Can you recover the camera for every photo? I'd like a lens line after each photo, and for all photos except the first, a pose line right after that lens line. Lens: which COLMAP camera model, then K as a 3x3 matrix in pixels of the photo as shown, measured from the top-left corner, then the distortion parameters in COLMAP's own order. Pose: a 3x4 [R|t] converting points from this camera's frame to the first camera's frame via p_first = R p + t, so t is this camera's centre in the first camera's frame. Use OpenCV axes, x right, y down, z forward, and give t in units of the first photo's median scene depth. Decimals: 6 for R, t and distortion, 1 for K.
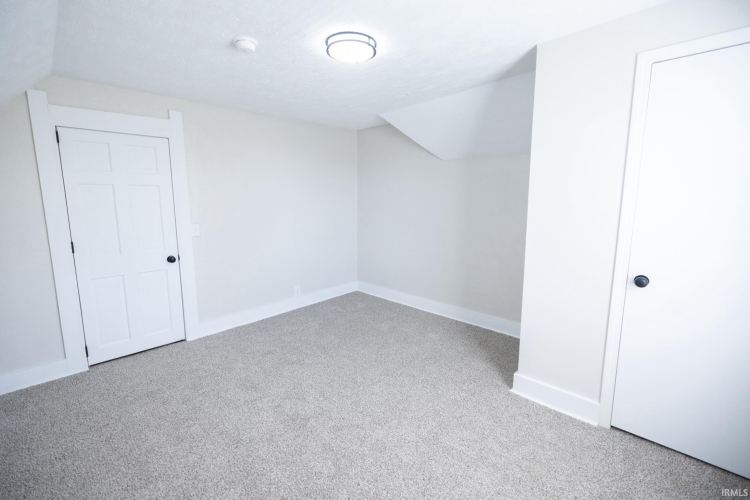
lens RADIAL K [[319.7, 0, 371.8], [0, 319.7, 247.7], [0, 0, 1]] dist [0.000957, 0.000060]
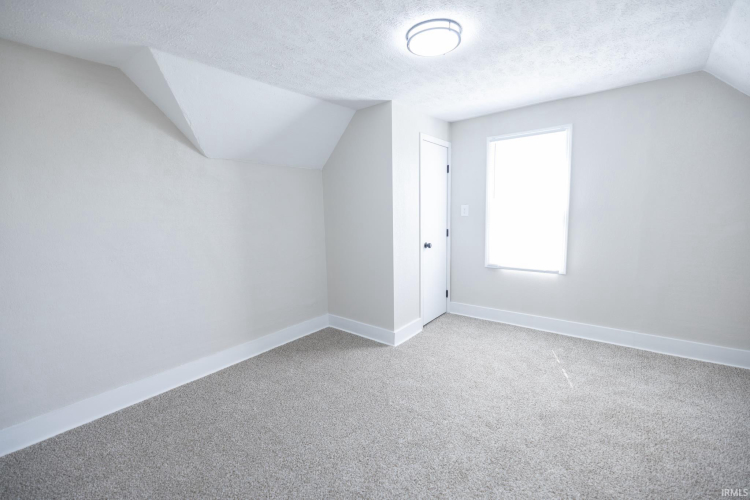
lens RADIAL K [[319.7, 0, 371.8], [0, 319.7, 247.7], [0, 0, 1]] dist [0.000957, 0.000060]
pose [[-0.088998, -0.103973, 0.990590, -0.693049], [0.182454, 0.976007, 0.118835, -0.112048], [-0.979178, 0.191313, -0.067892, 0.903291]]
